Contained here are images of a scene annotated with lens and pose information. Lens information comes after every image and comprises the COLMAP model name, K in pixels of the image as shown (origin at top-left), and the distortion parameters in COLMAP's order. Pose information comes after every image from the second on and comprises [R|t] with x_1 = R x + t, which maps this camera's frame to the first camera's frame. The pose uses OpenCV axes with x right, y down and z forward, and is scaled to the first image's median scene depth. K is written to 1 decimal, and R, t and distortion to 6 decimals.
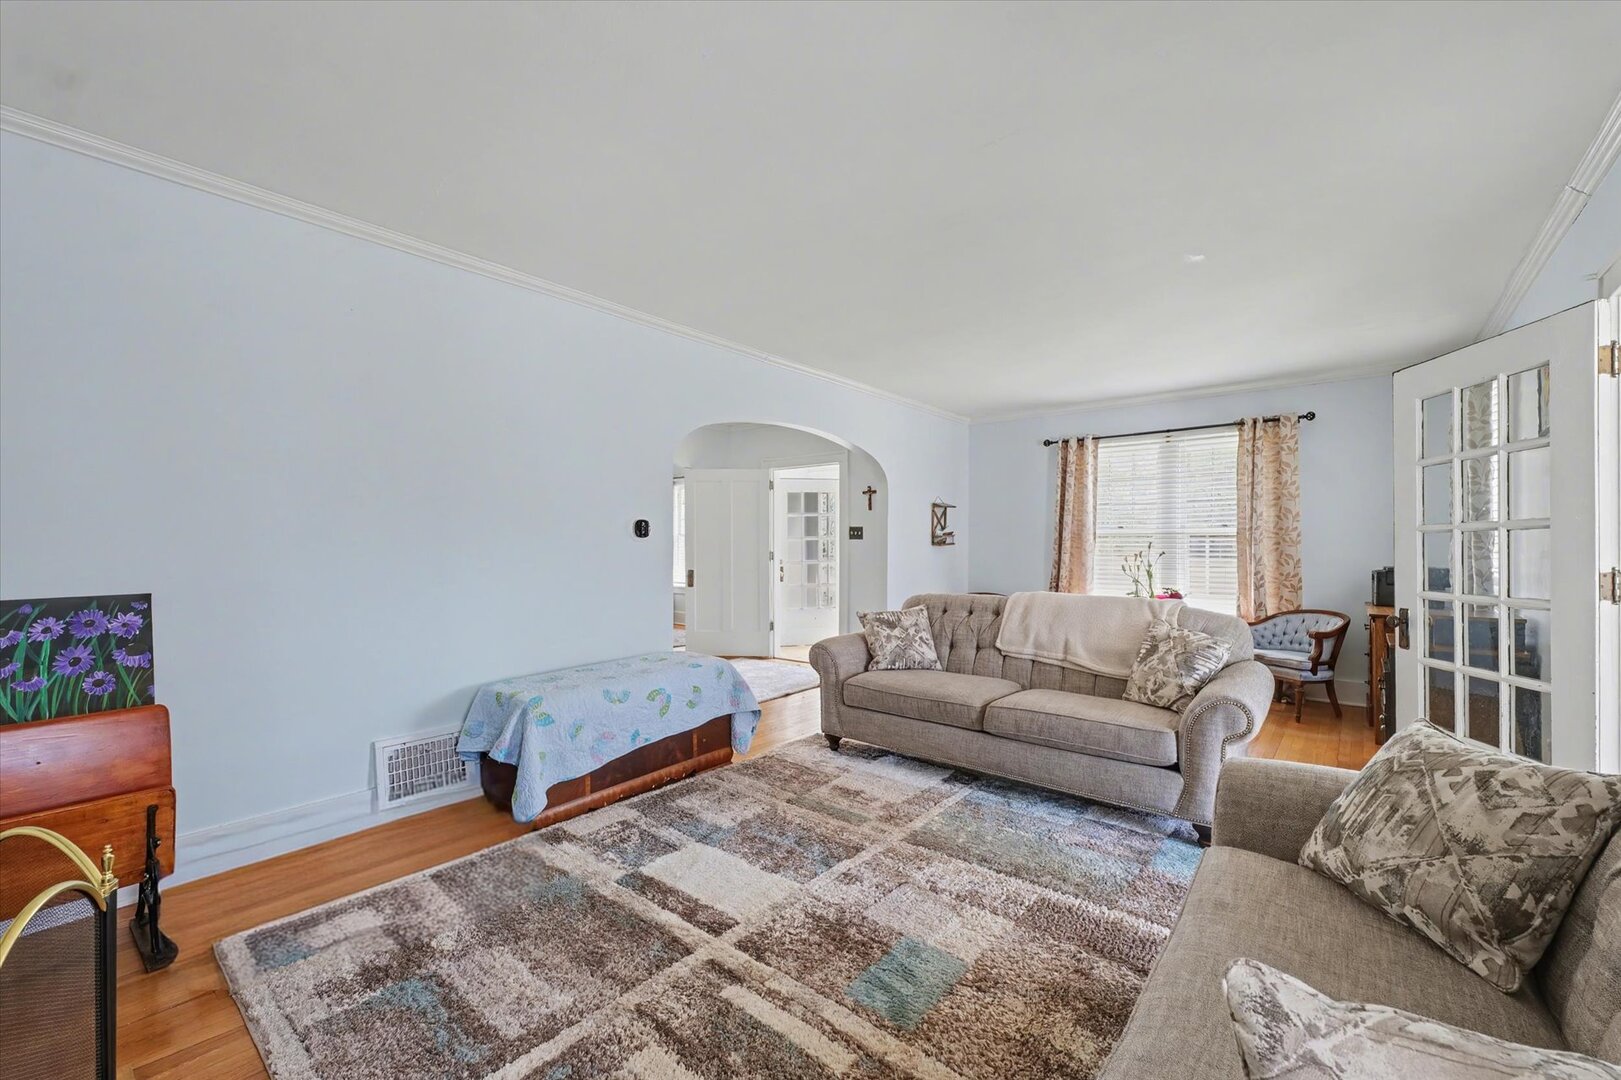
lens RADIAL K [[674.9, 0, 809.9], [0, 674.9, 546.3], [0, 0, 1]] dist [0.000694, 0.000065]
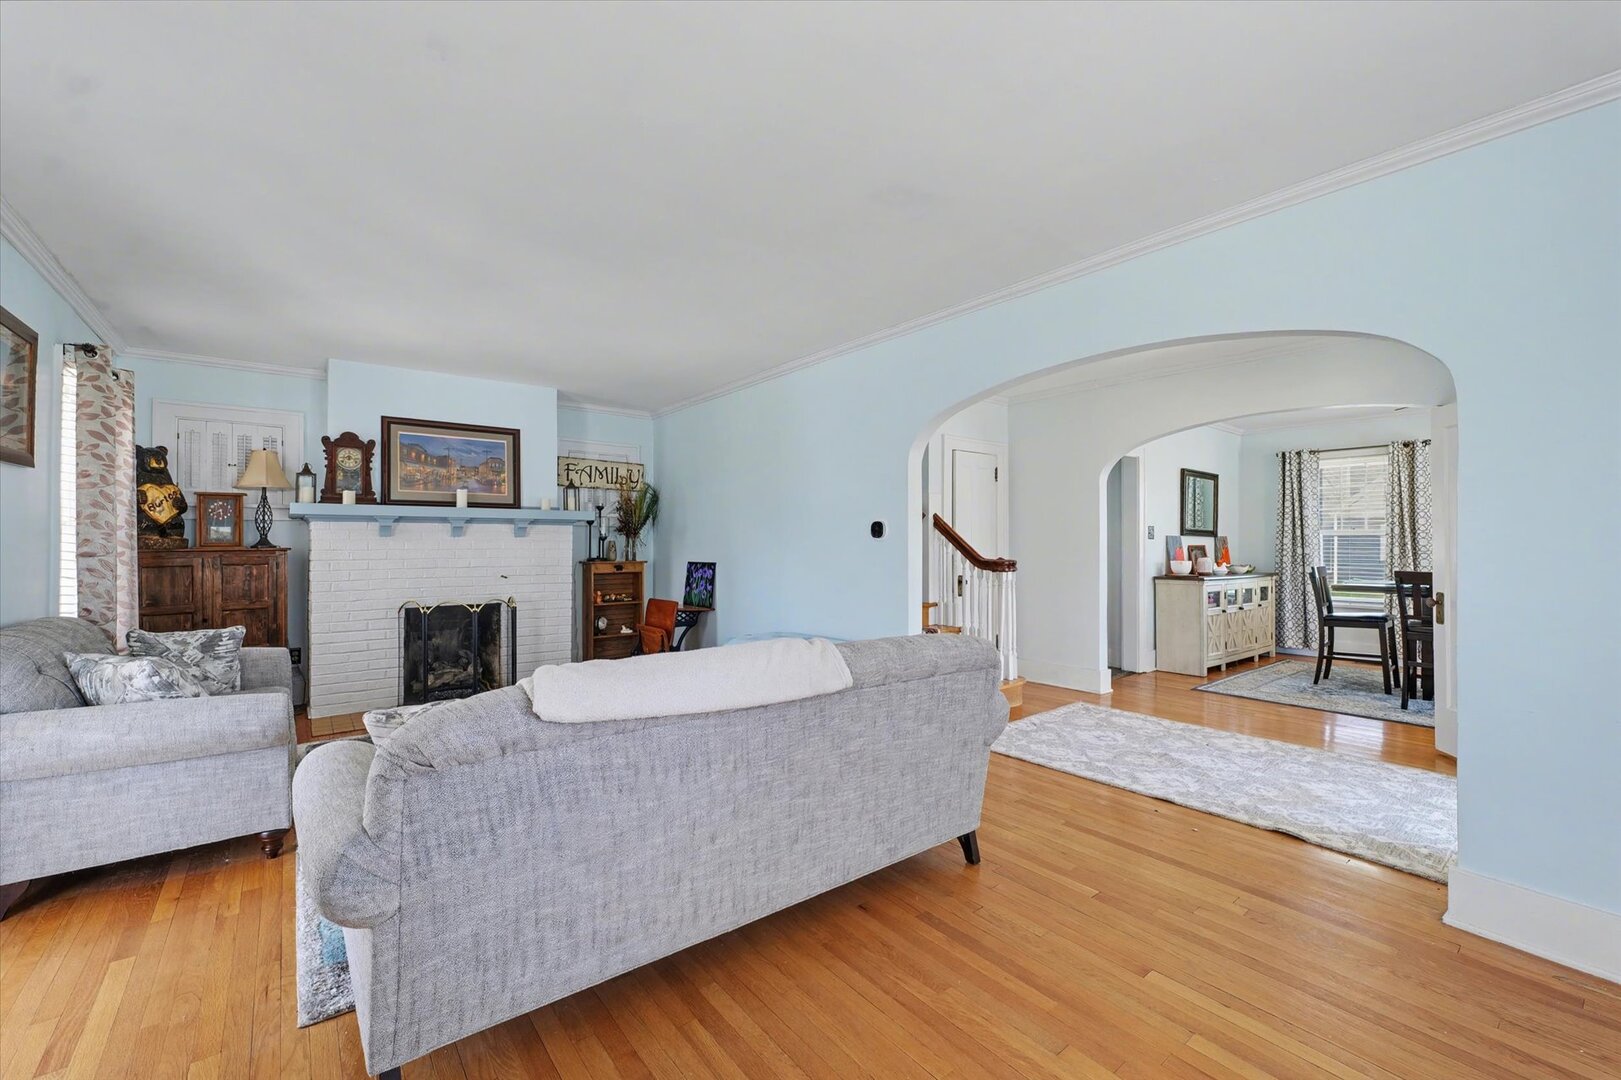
lens RADIAL K [[674.9, 0, 809.9], [0, 674.9, 546.3], [0, 0, 1]] dist [0.000694, 0.000065]
pose [[-0.213409, 0.007196, -0.976937, 1.451135], [-0.001524, 0.999969, 0.007699, -0.011115], [0.976962, 0.003132, -0.213391, 1.940428]]
